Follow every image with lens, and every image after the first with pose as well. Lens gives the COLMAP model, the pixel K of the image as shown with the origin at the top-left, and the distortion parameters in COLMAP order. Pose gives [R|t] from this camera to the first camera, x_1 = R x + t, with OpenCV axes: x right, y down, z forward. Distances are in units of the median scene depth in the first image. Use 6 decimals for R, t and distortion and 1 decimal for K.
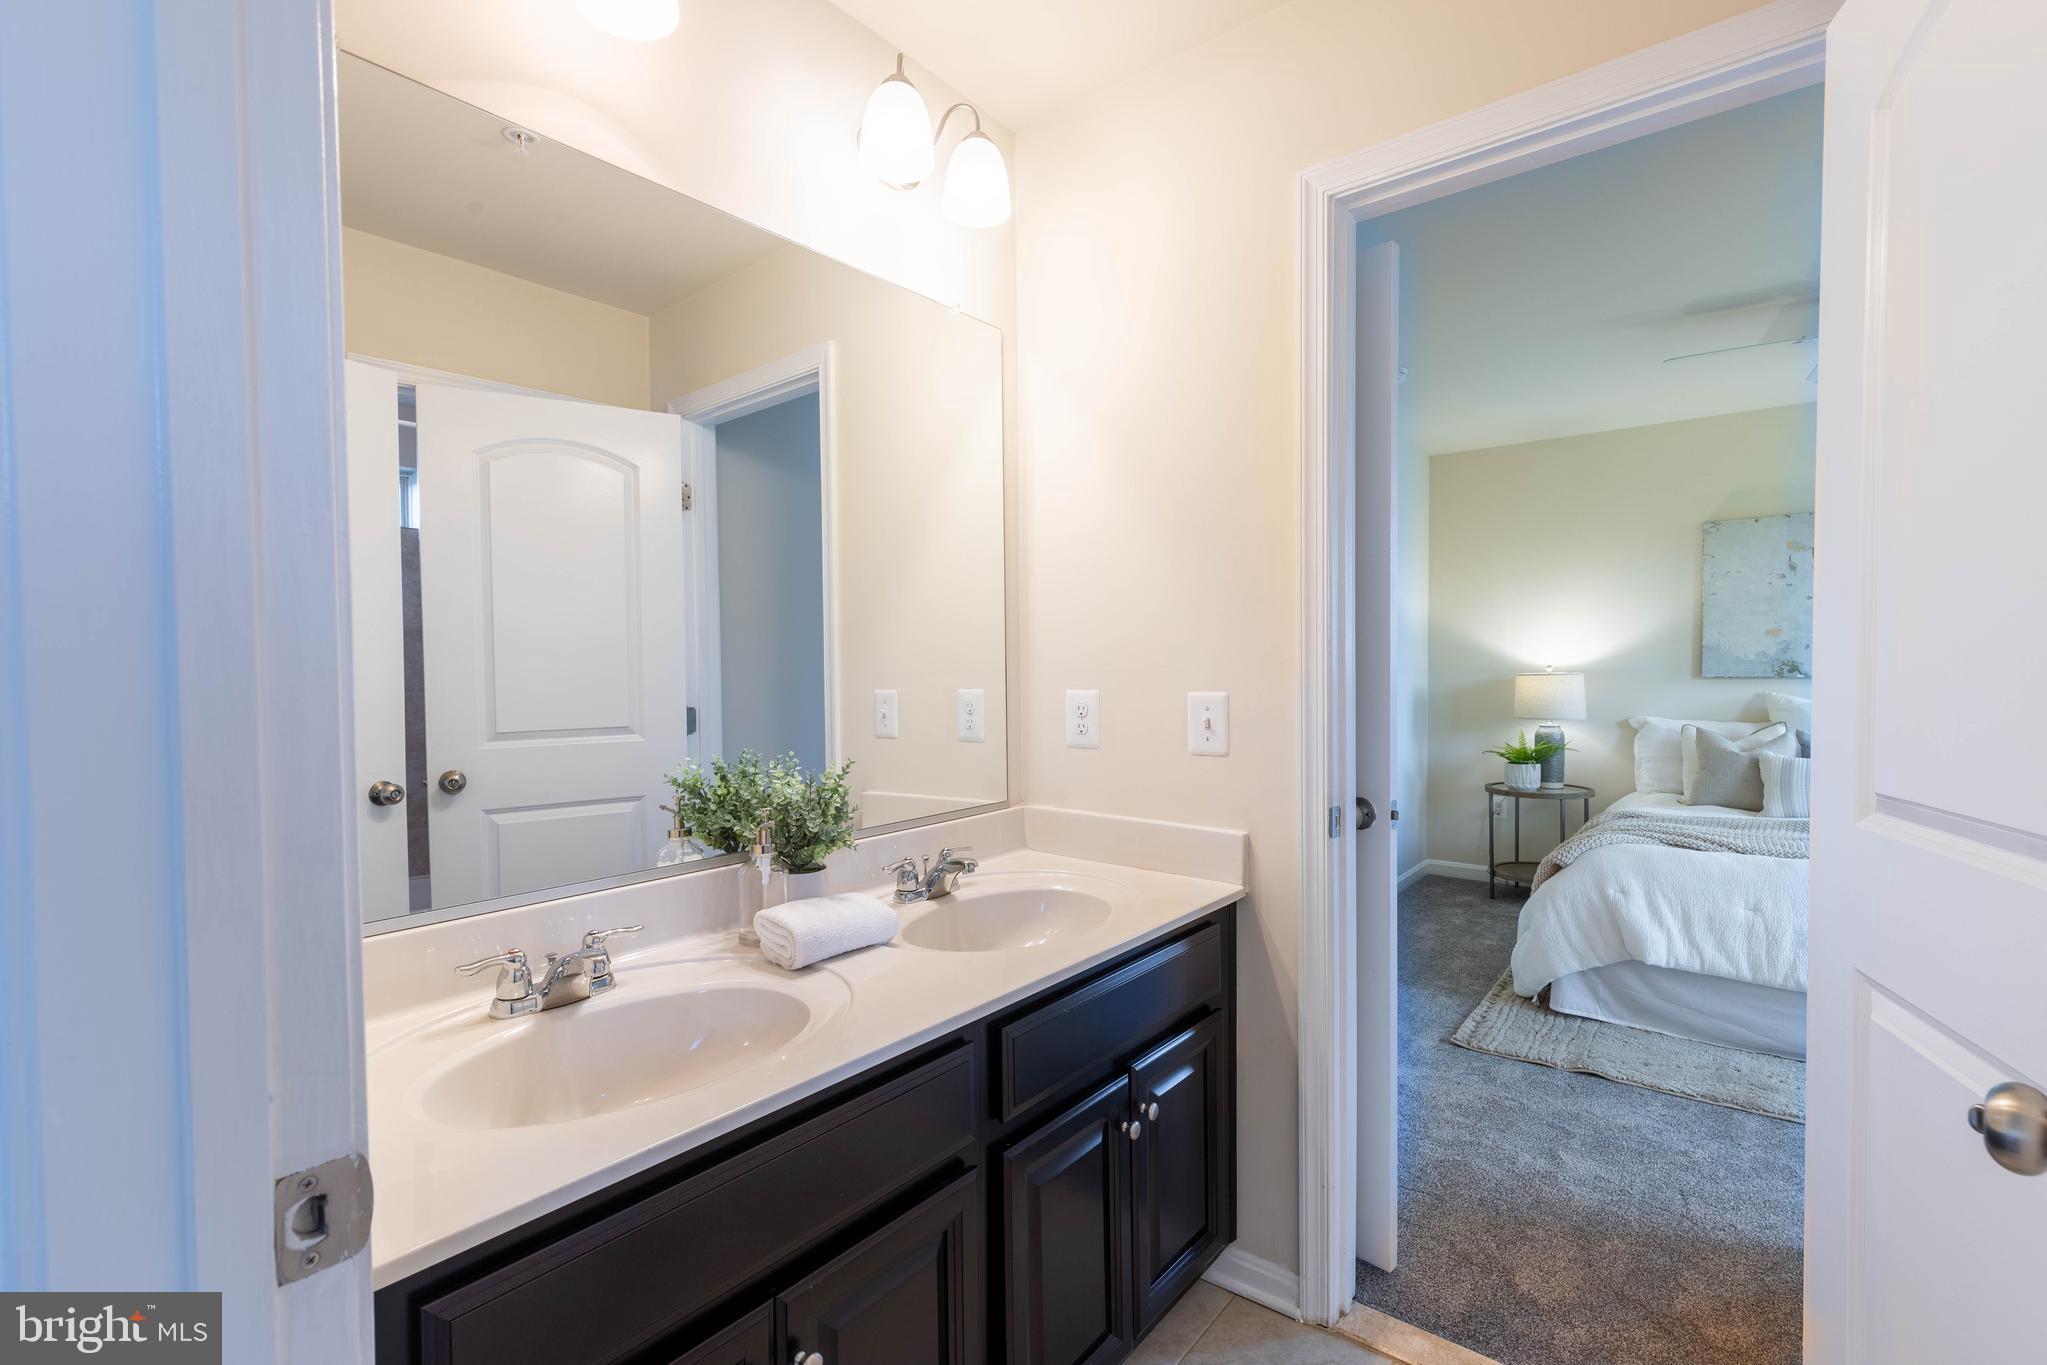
lens RADIAL K [[936.7, 0, 1025.5], [0, 936.7, 690.4], [0, 0, 1]] dist [0.007587, -0.001639]
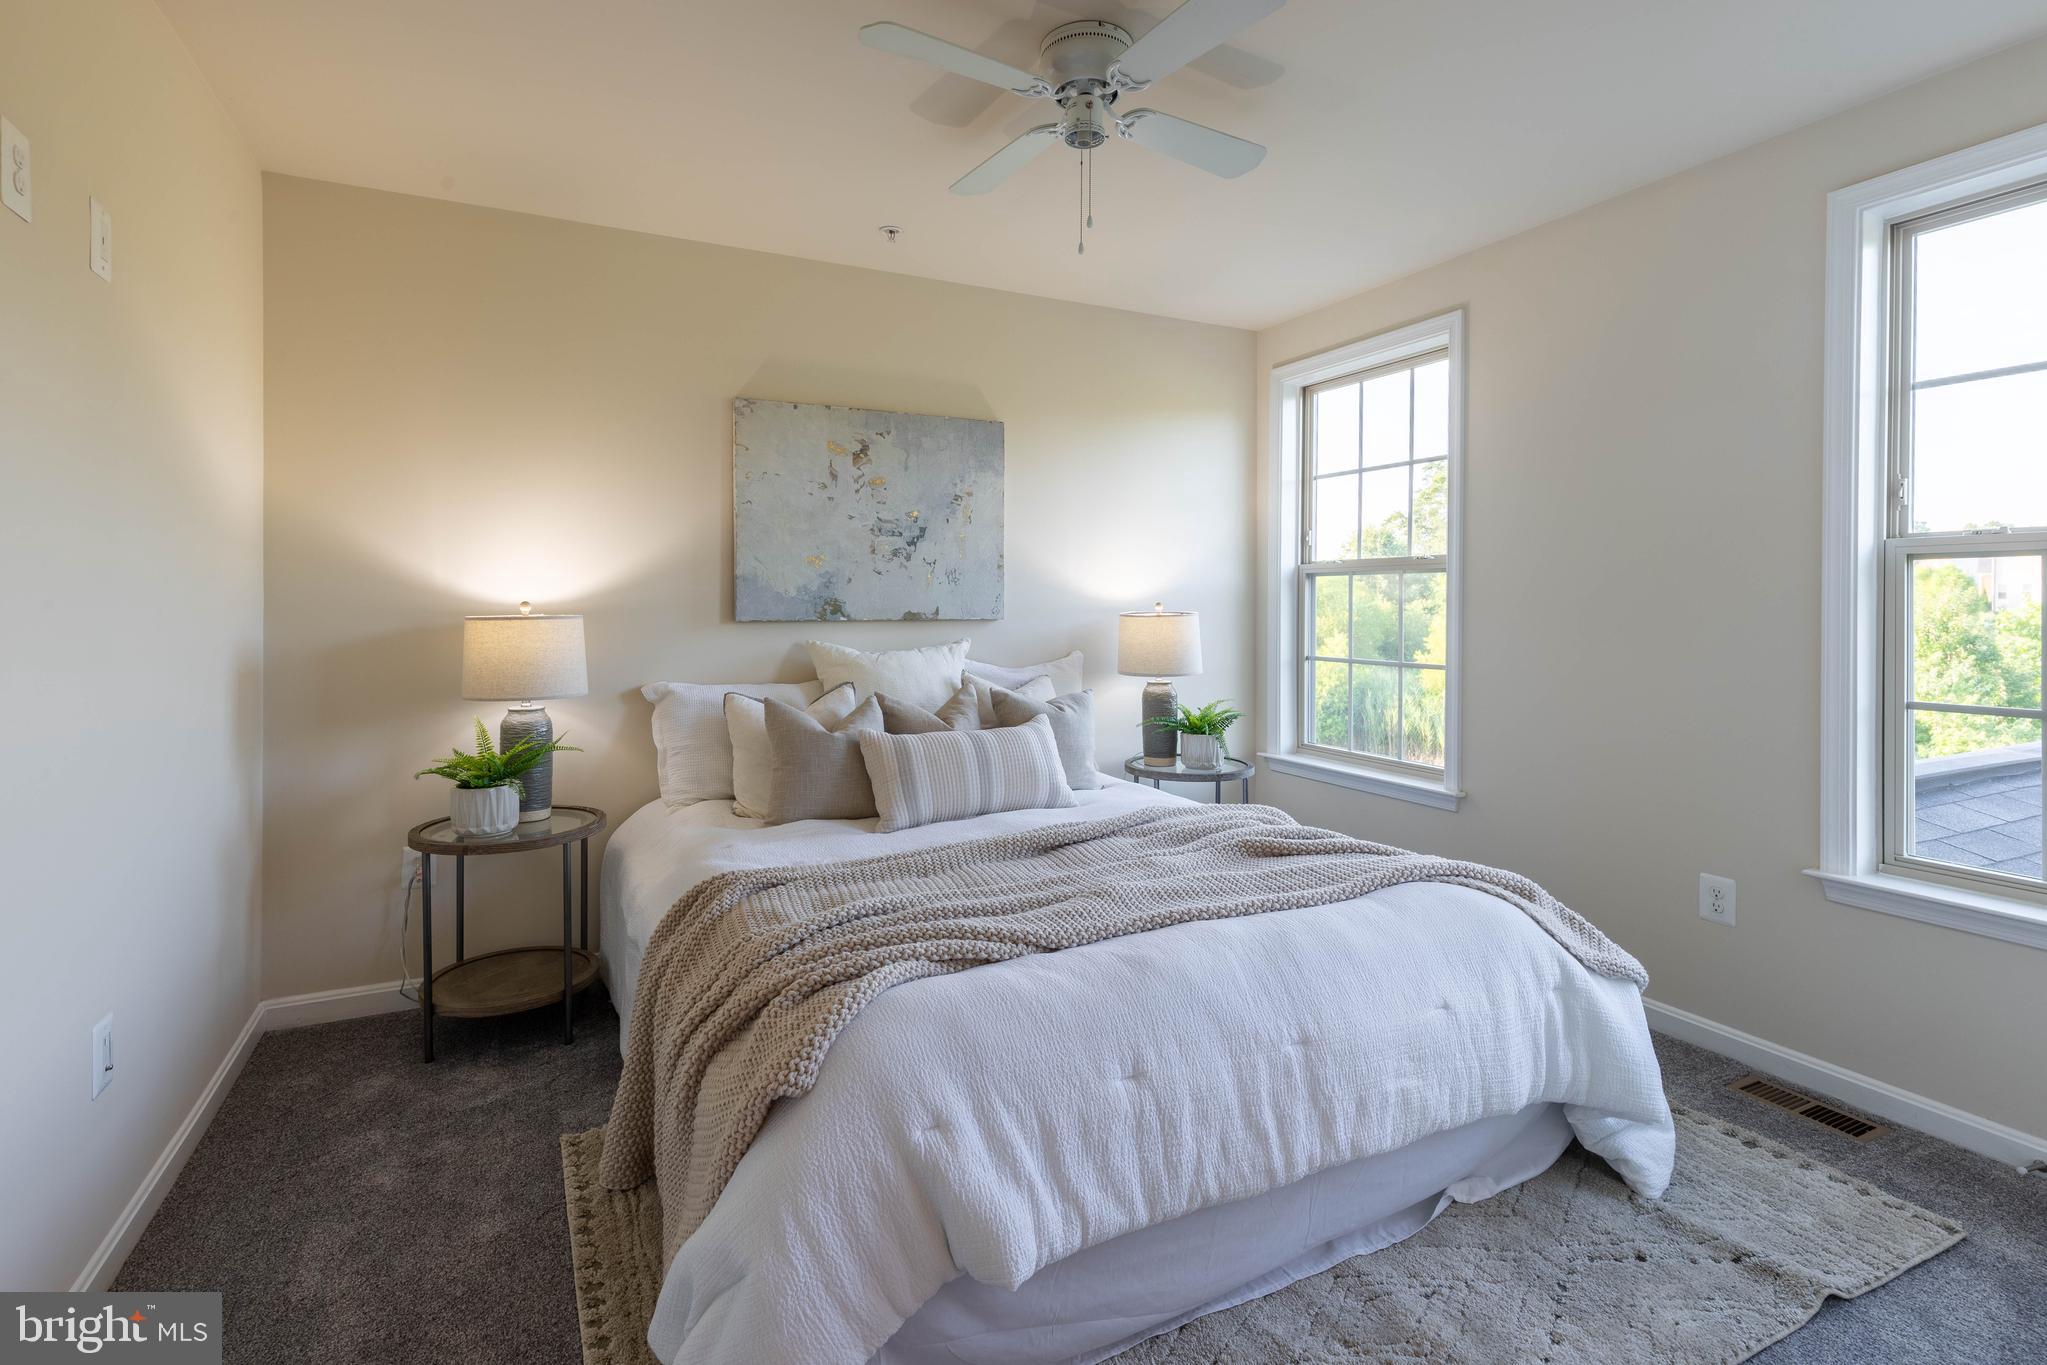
lens RADIAL K [[971.9, 0, 1020.0], [0, 971.9, 607.4], [0, 0, 1]] dist [0.008700, -0.000694]
pose [[0.424755, 0.004975, 0.905294, 0.167546], [0.017530, 0.999752, -0.013719, -0.011025], [-0.905138, 0.021697, 0.424563, 0.525022]]
